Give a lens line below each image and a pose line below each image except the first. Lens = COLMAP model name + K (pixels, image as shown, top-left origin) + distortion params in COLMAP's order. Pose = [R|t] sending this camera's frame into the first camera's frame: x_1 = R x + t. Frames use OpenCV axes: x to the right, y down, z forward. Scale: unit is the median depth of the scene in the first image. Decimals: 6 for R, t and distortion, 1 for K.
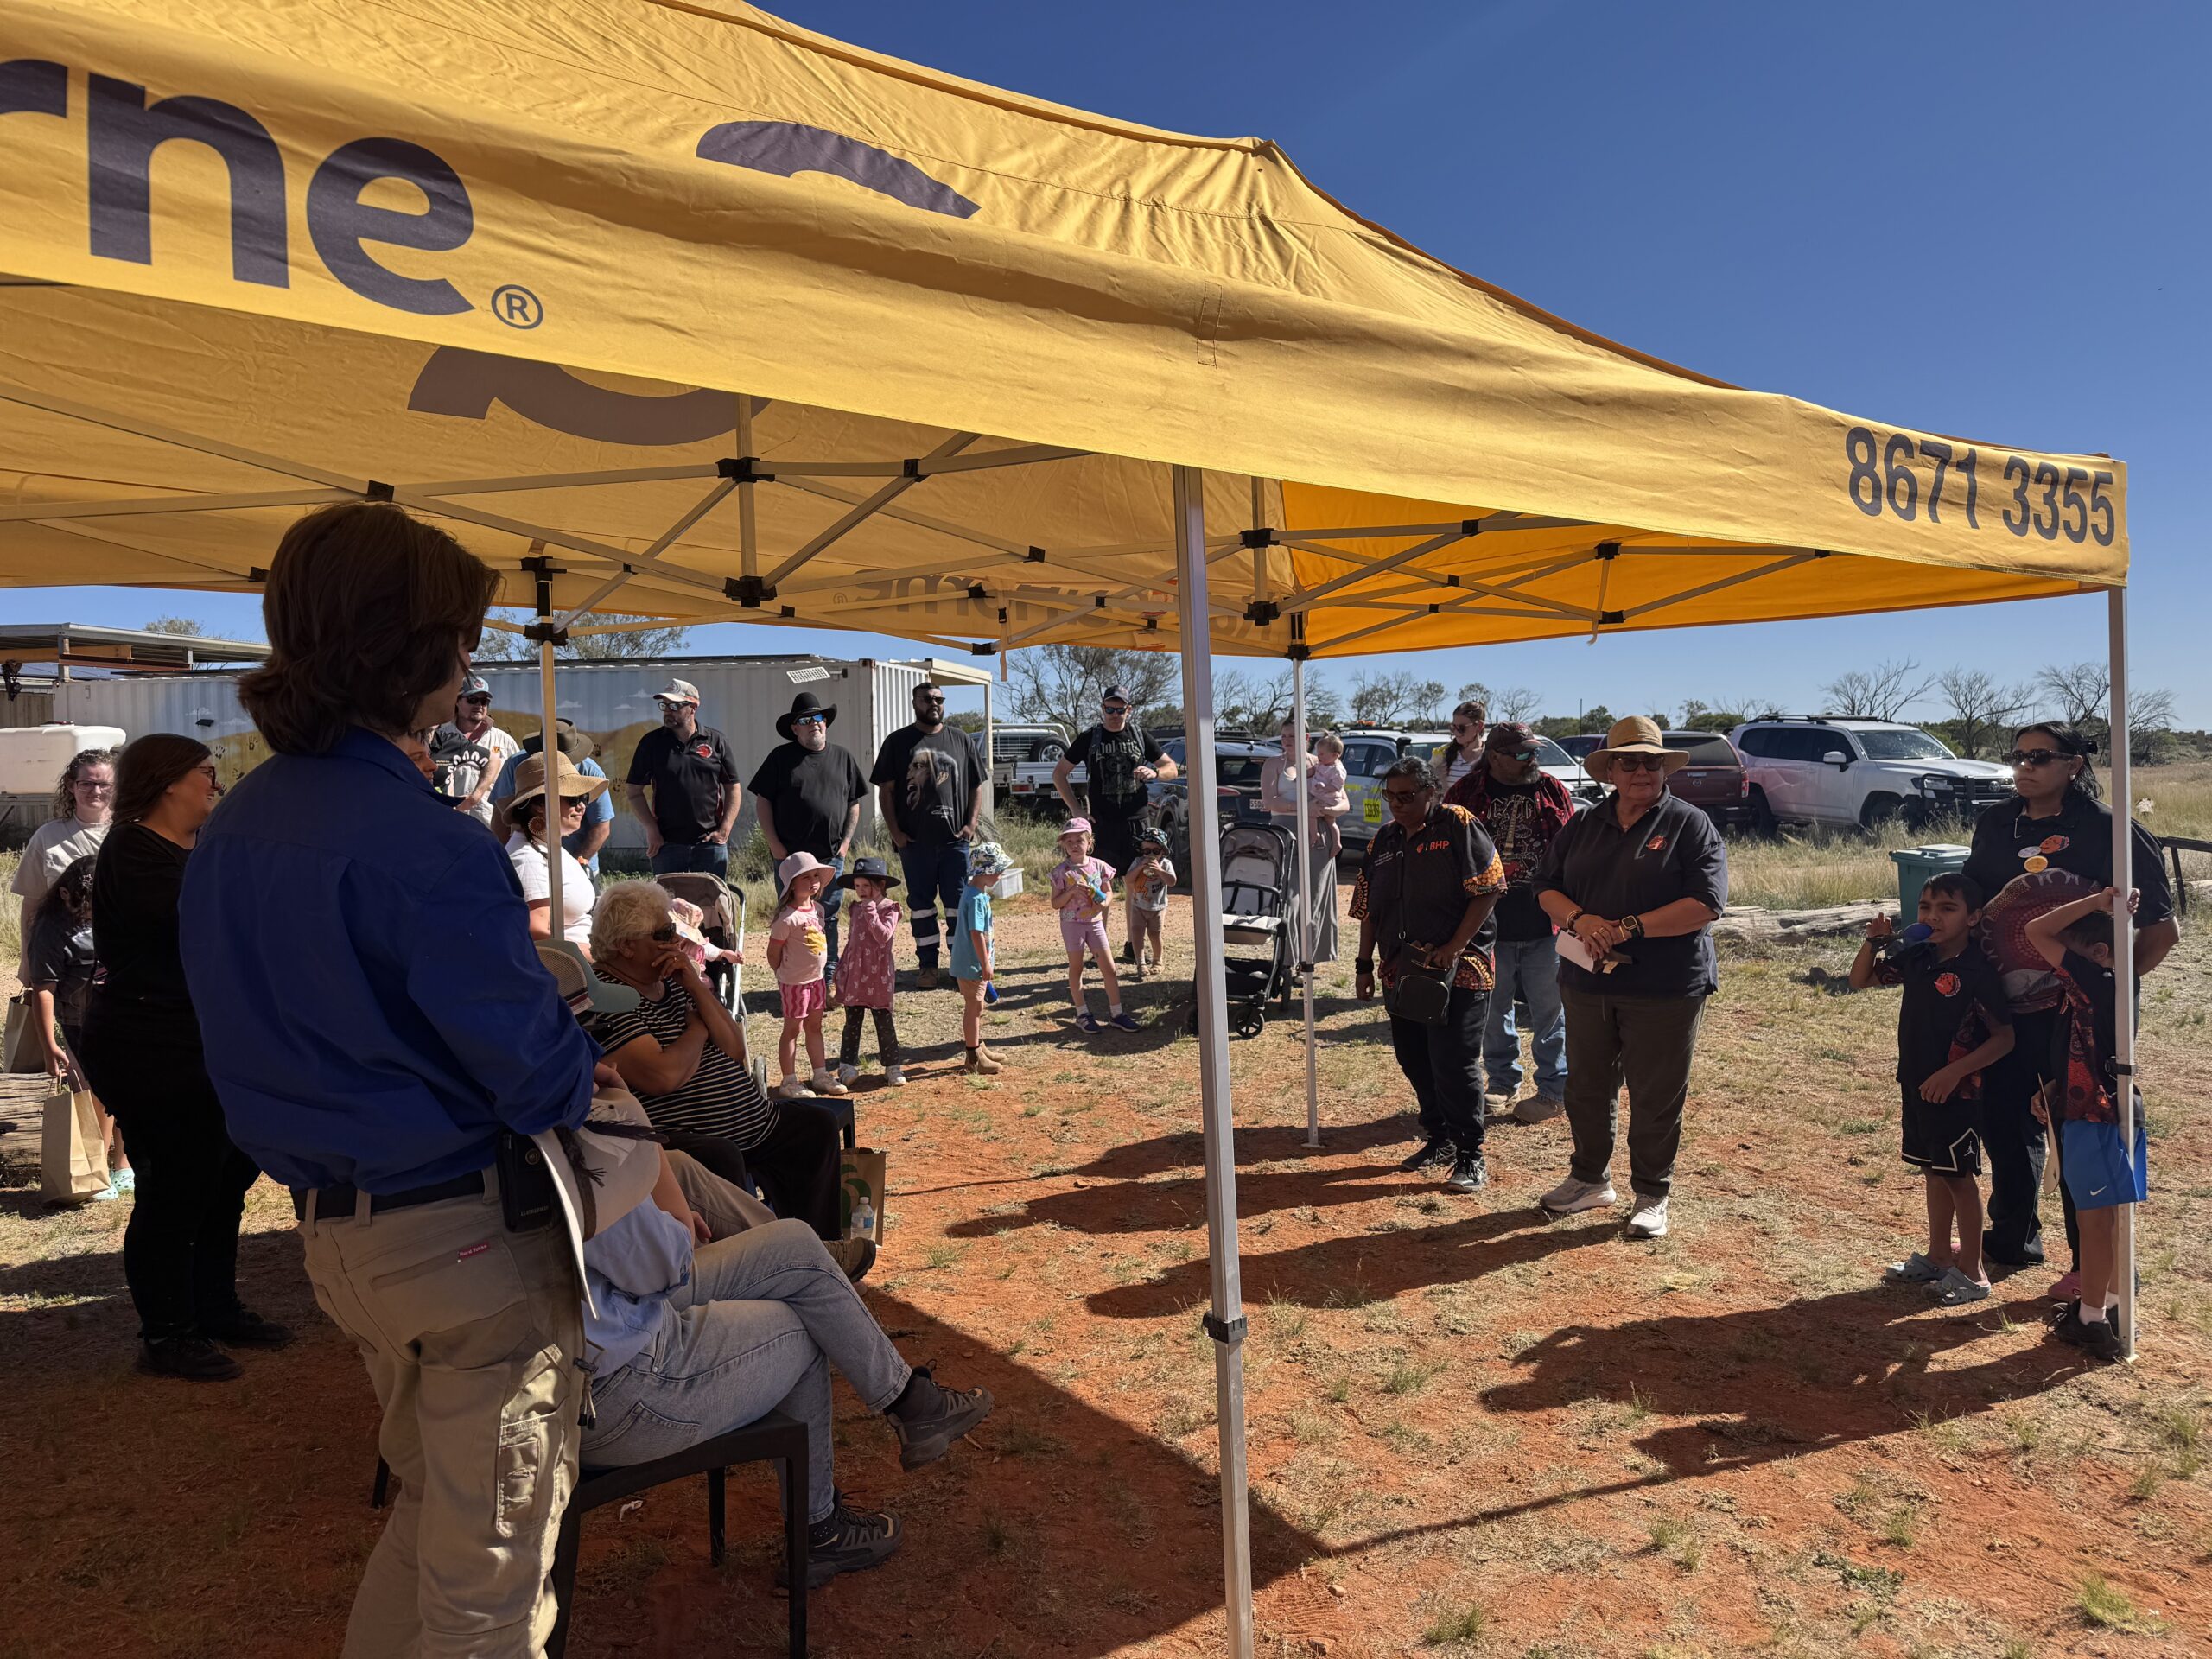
lens RADIAL K [[1580.7, 0, 1106.0], [0, 1580.7, 829.5], [0, 0, 1]] dist [-0.034102, 0.001553]
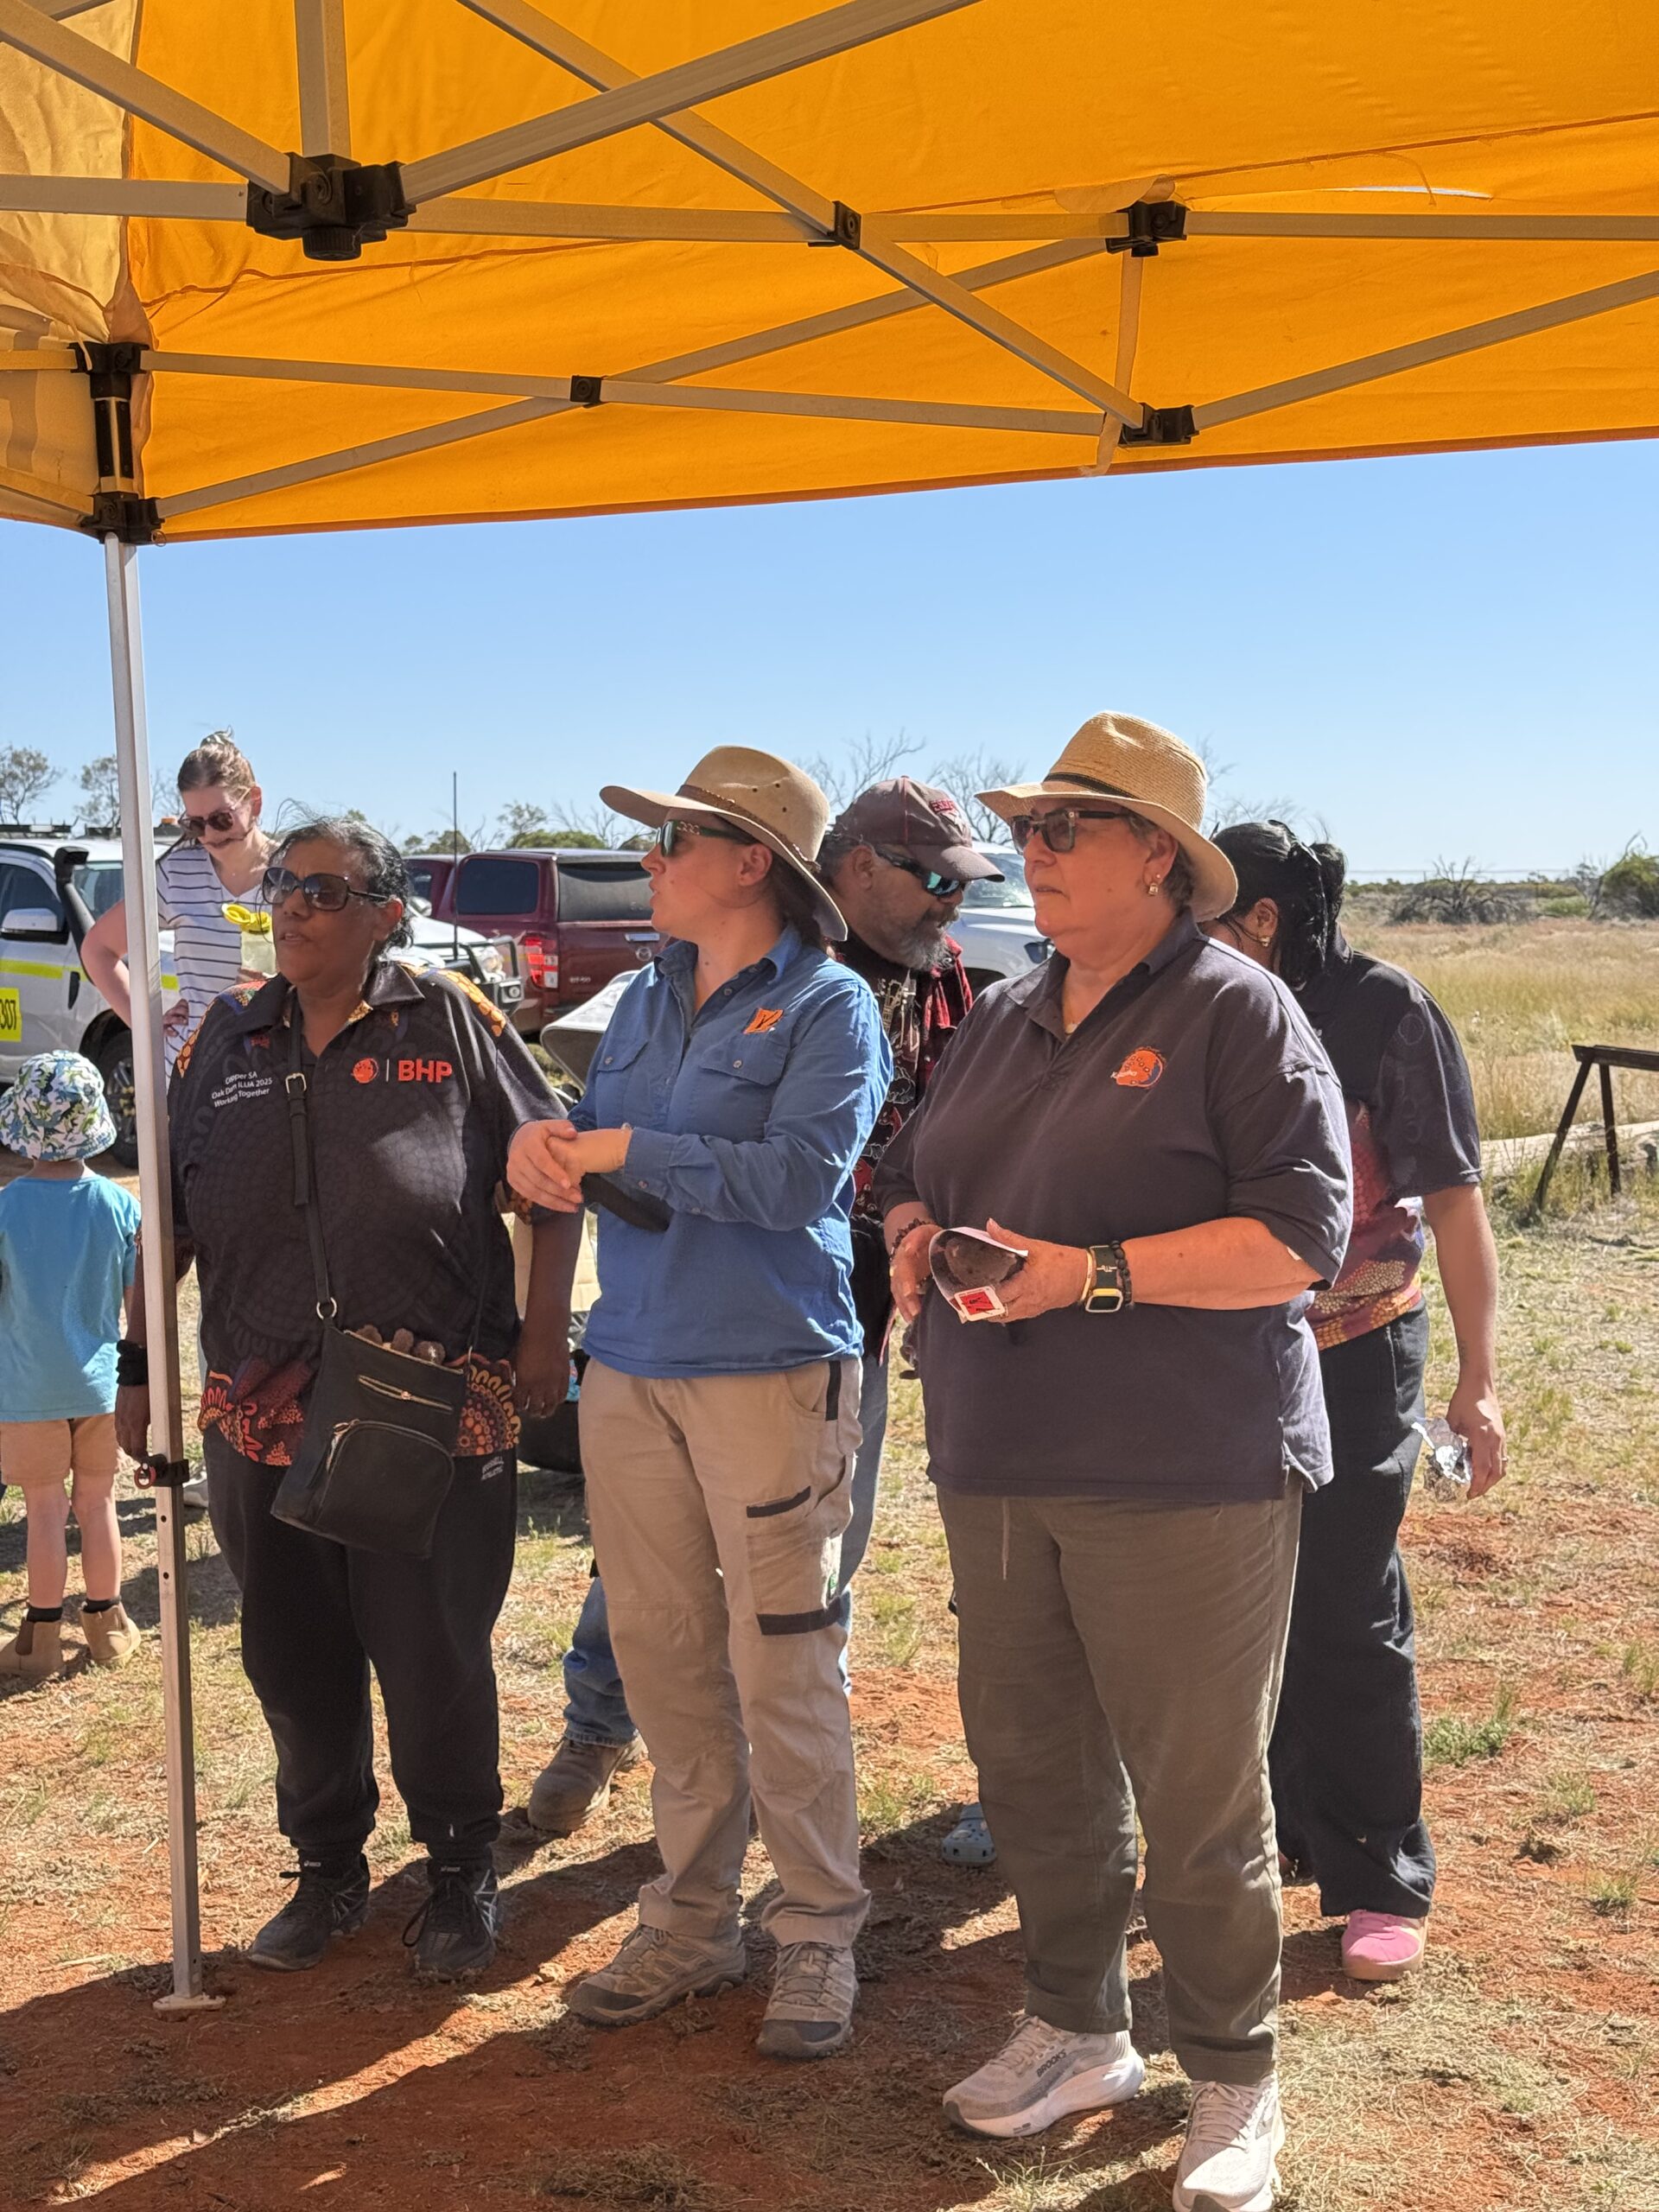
lens RADIAL K [[3049.5, 0, 829.5], [0, 3049.5, 1106.0], [0, 0, 1]] dist [0.191802, 0.006796]
pose [[0.889354, -0.024581, 0.456557, -0.042661], [0.017106, 0.999644, 0.020497, -0.002189], [-0.456898, -0.010419, 0.889458, 0.367119]]
